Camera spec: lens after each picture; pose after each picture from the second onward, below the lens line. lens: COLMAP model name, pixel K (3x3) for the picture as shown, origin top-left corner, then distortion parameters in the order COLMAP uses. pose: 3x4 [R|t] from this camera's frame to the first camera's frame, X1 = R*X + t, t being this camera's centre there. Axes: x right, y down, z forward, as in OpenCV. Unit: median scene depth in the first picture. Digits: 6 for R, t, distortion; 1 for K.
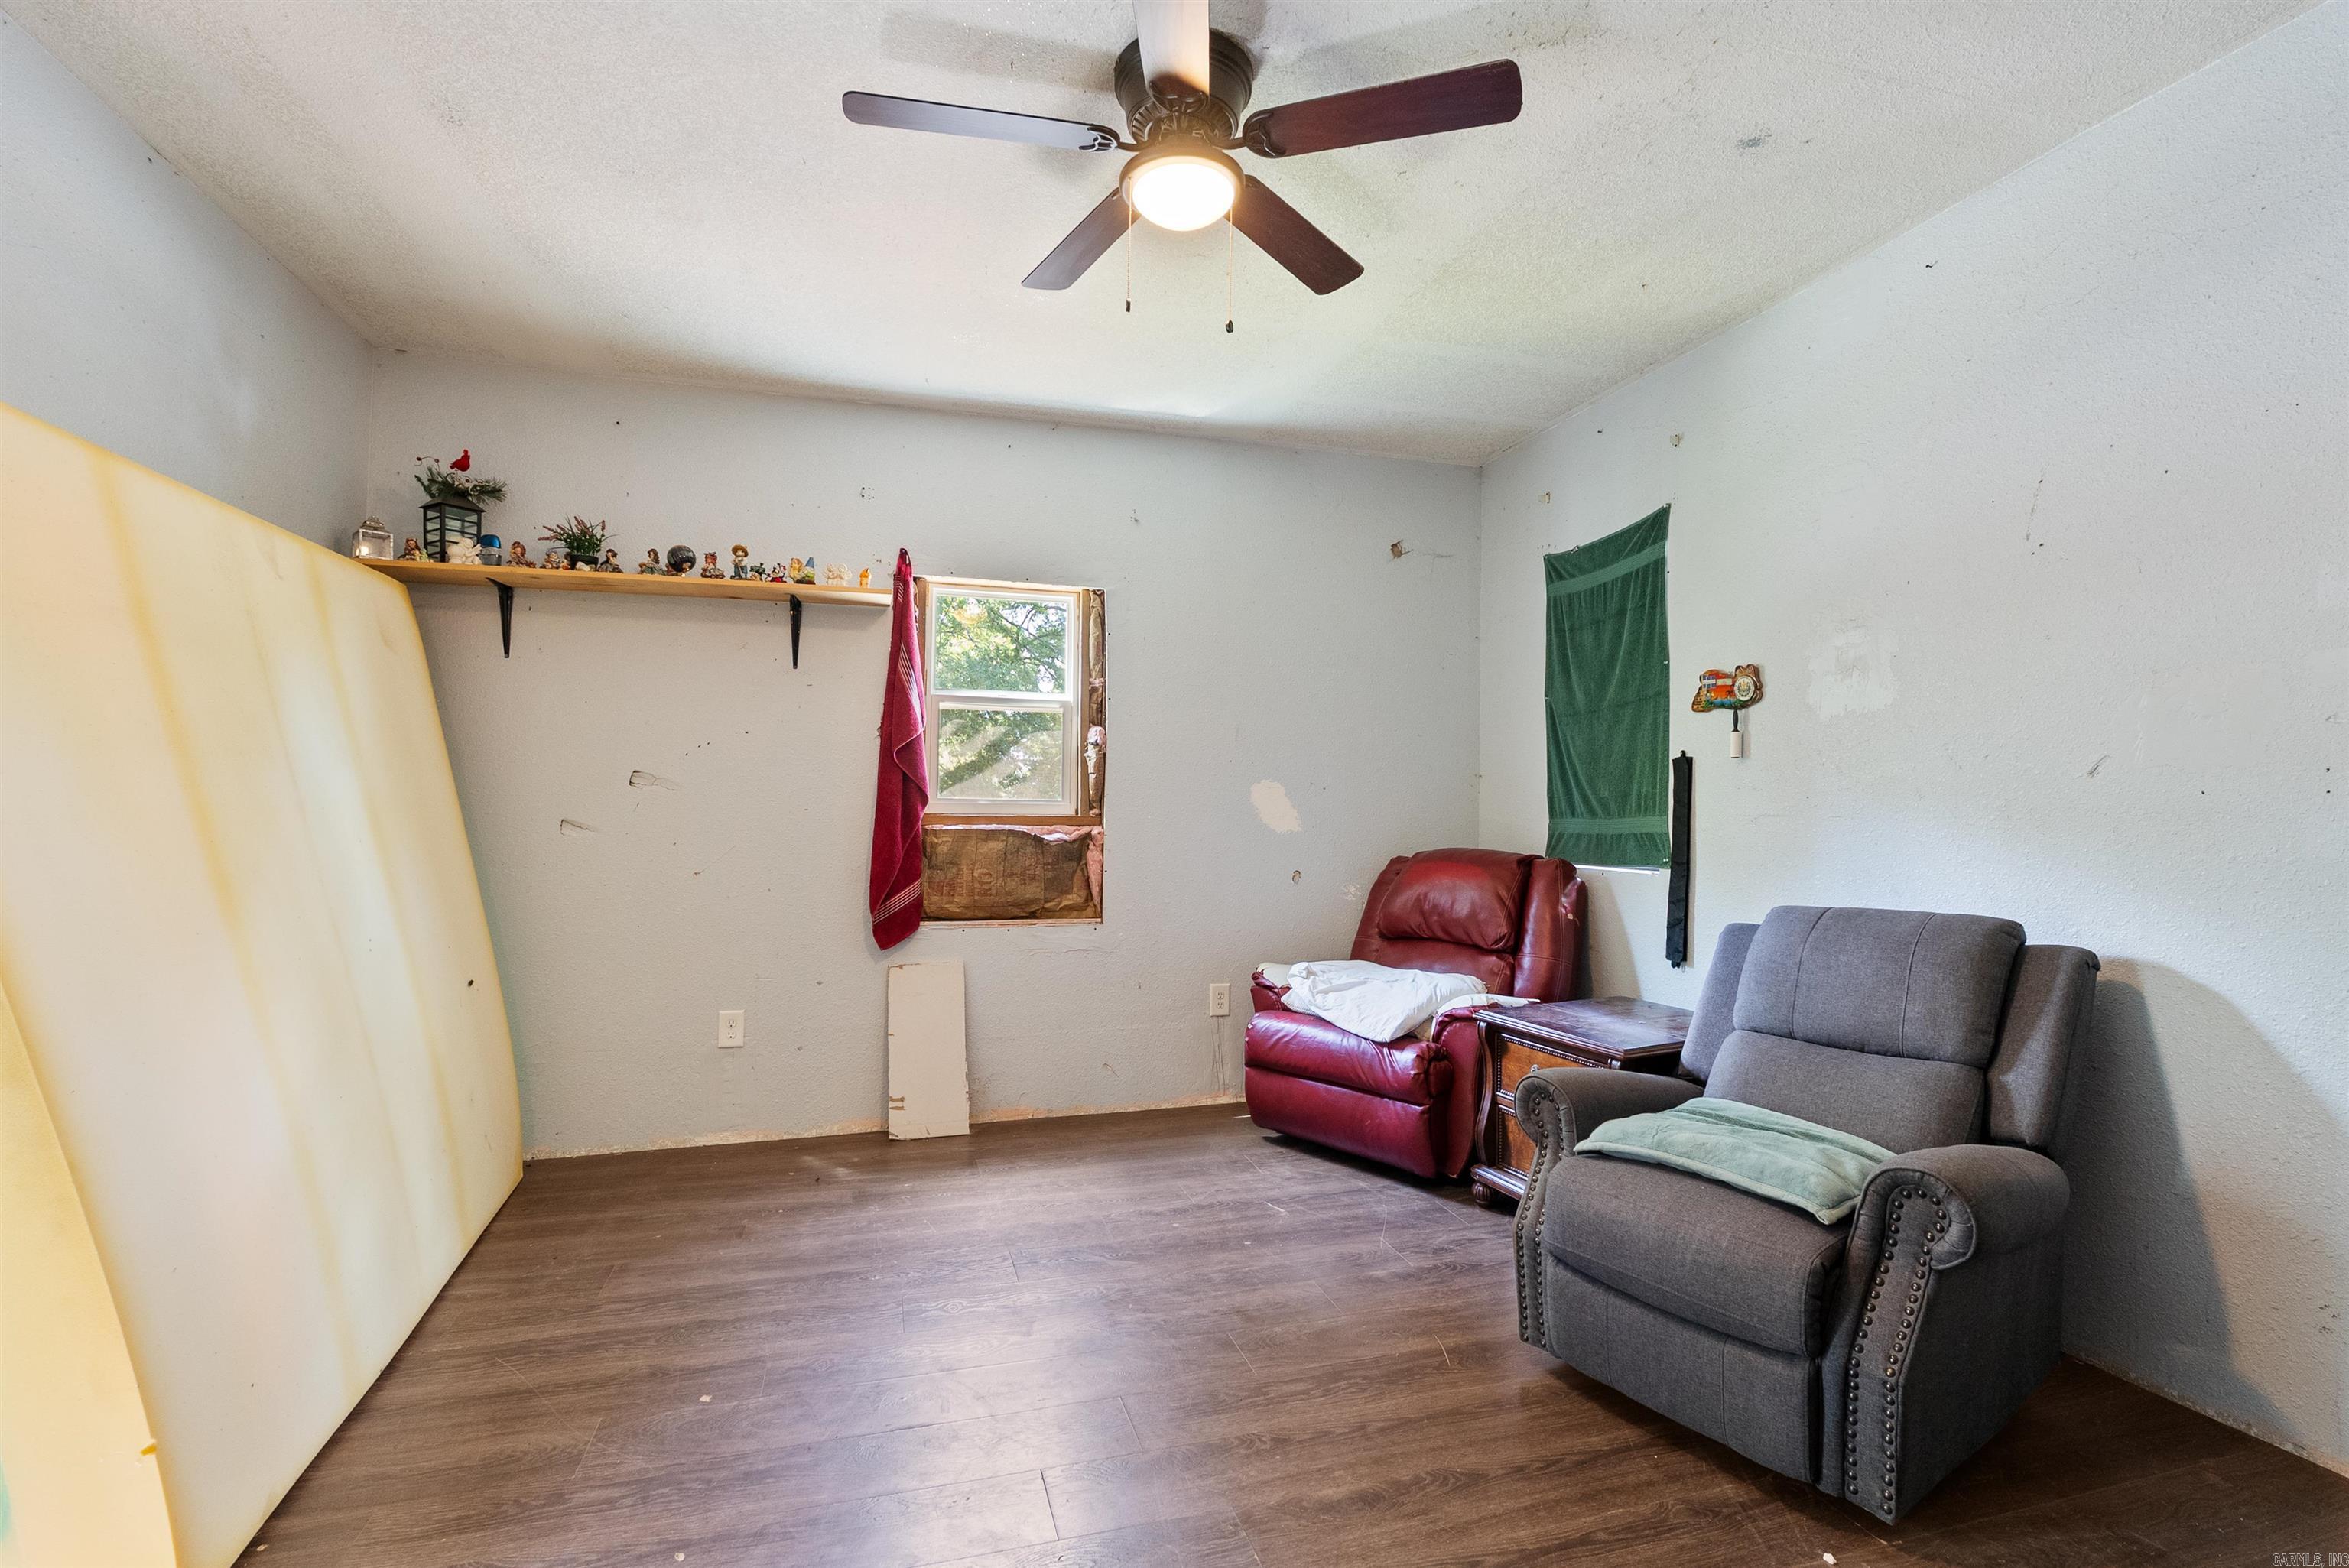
lens RADIAL K [[1049.7, 0, 1184.1], [0, 1049.7, 796.7], [0, 0, 1]] dist [-0.005827, 0.000442]
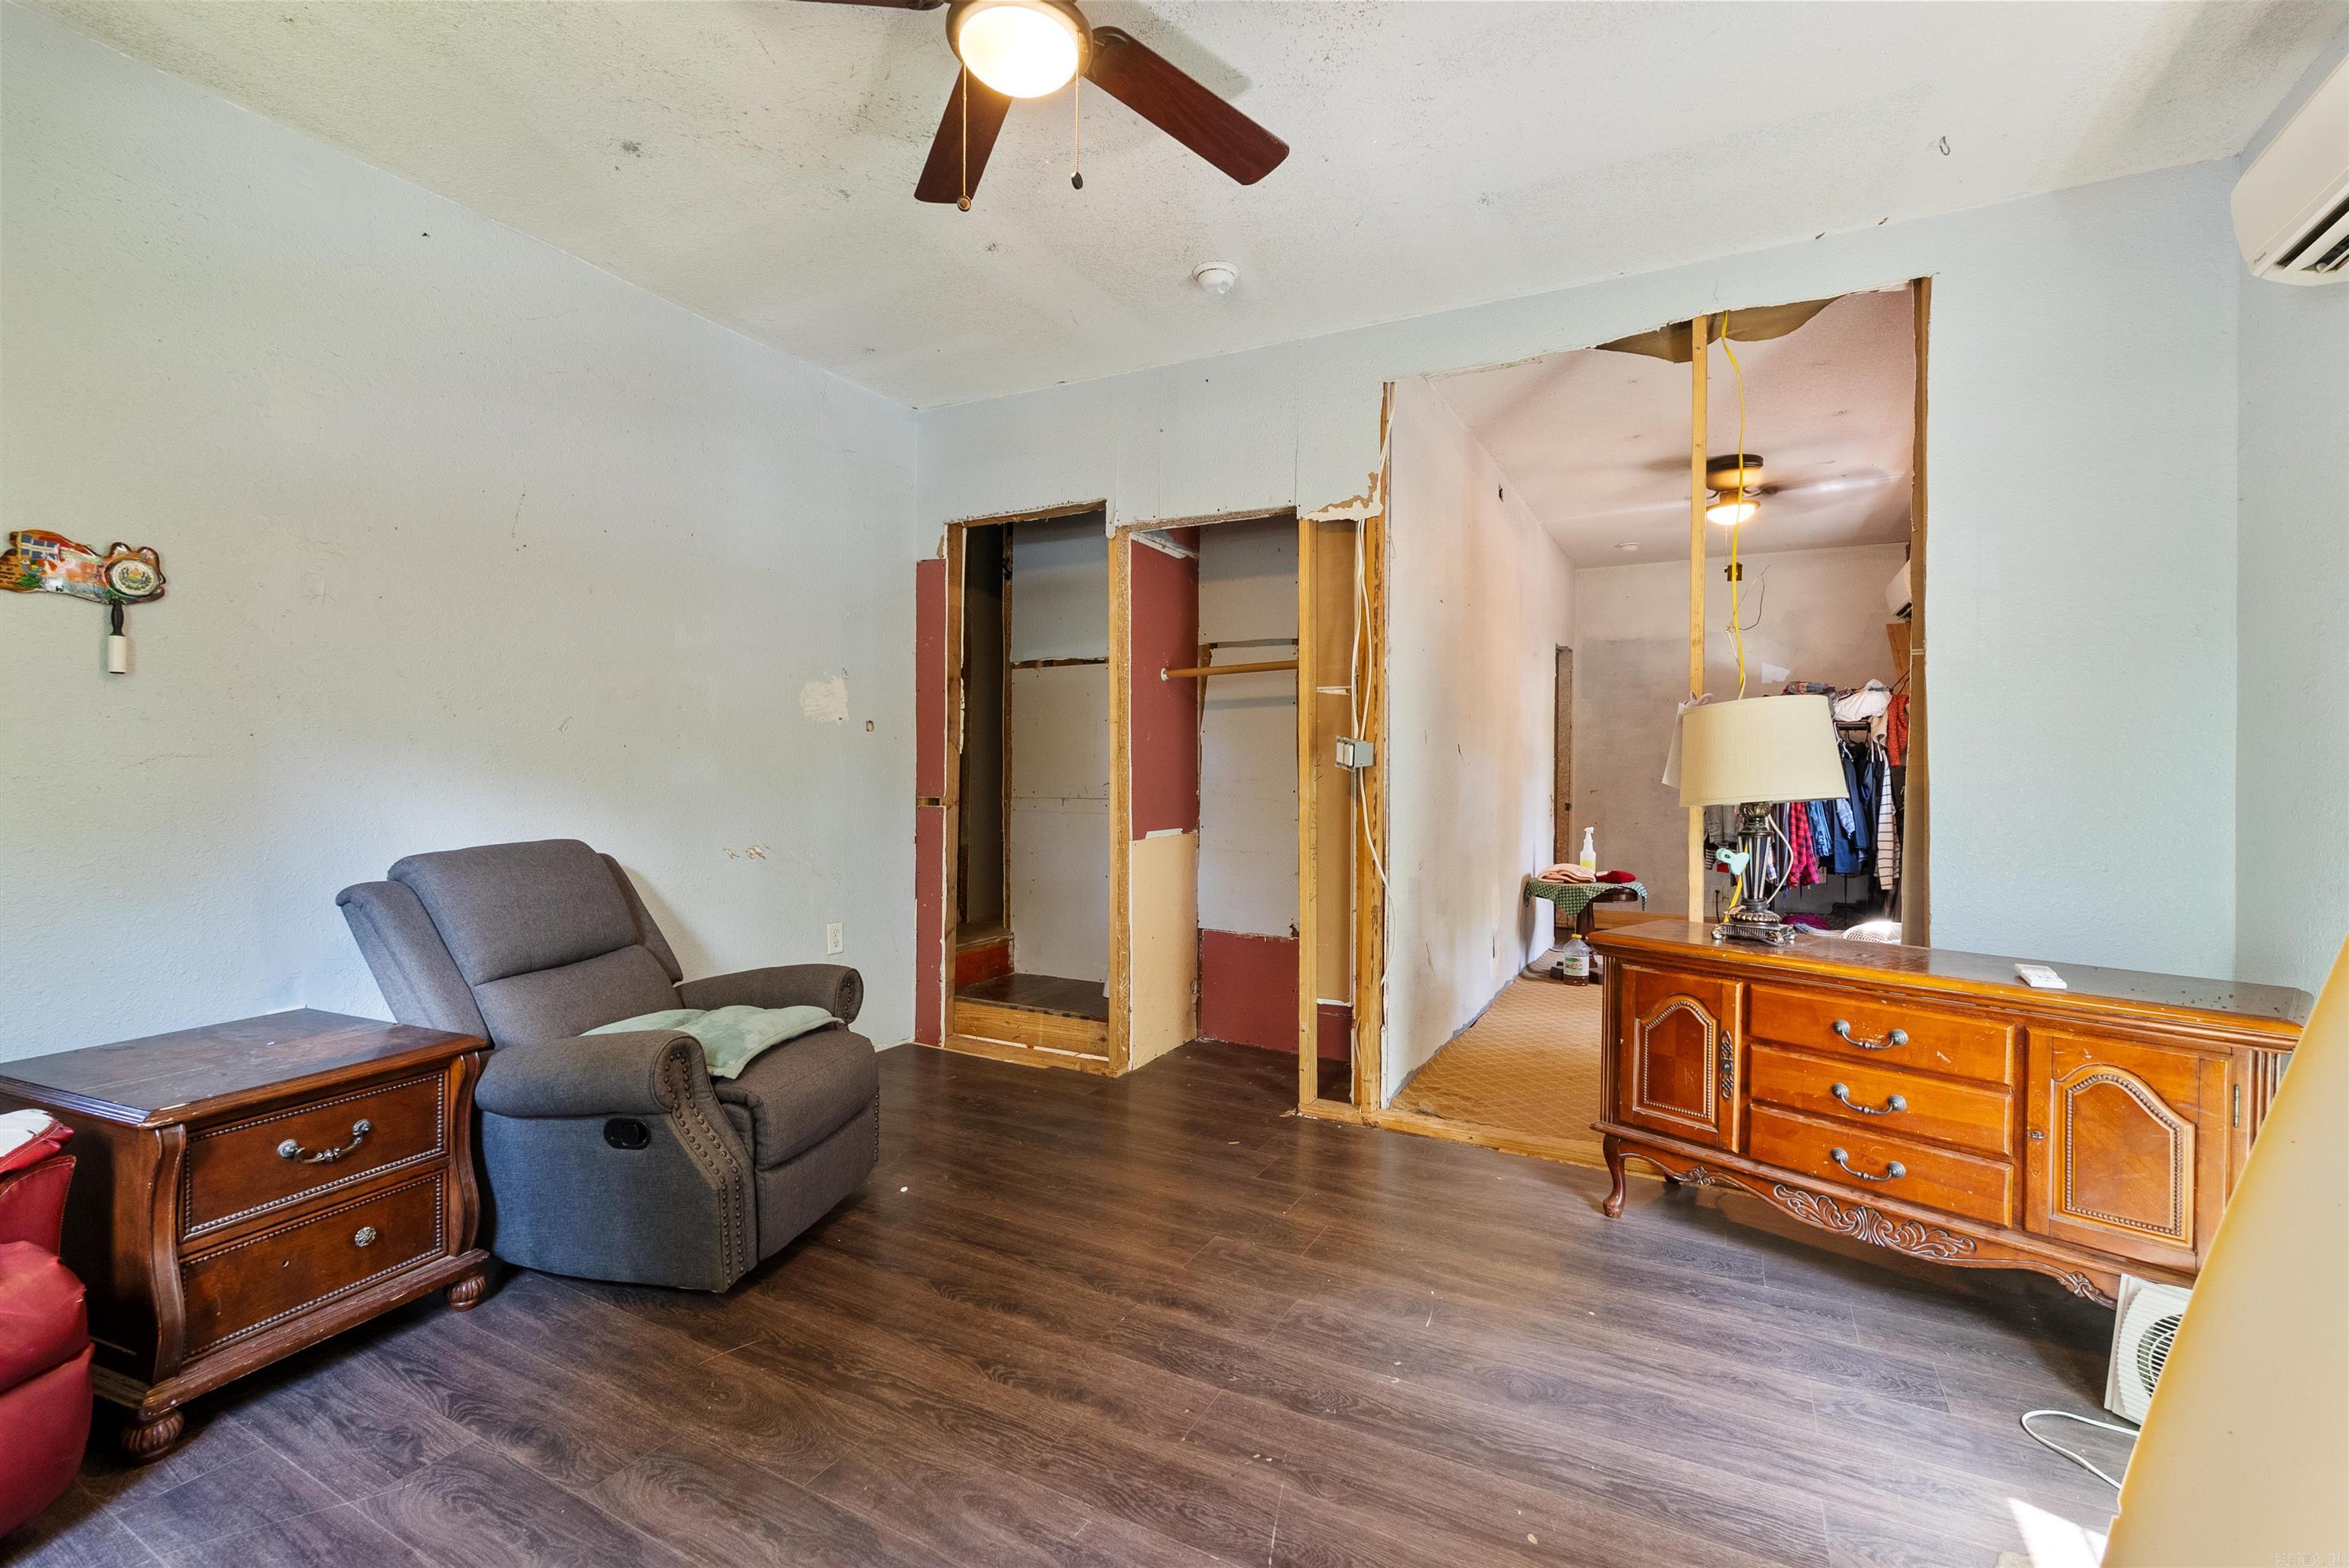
lens RADIAL K [[1049.7, 0, 1180.4], [0, 1049.7, 780.2], [0, 0, 1]] dist [-0.005827, 0.000442]
pose [[-0.719935, -0.017971, 0.693809, -0.487480], [-0.023739, 0.999717, 0.001261, 0.017587], [-0.693635, -0.015562, -0.720158, 1.038571]]
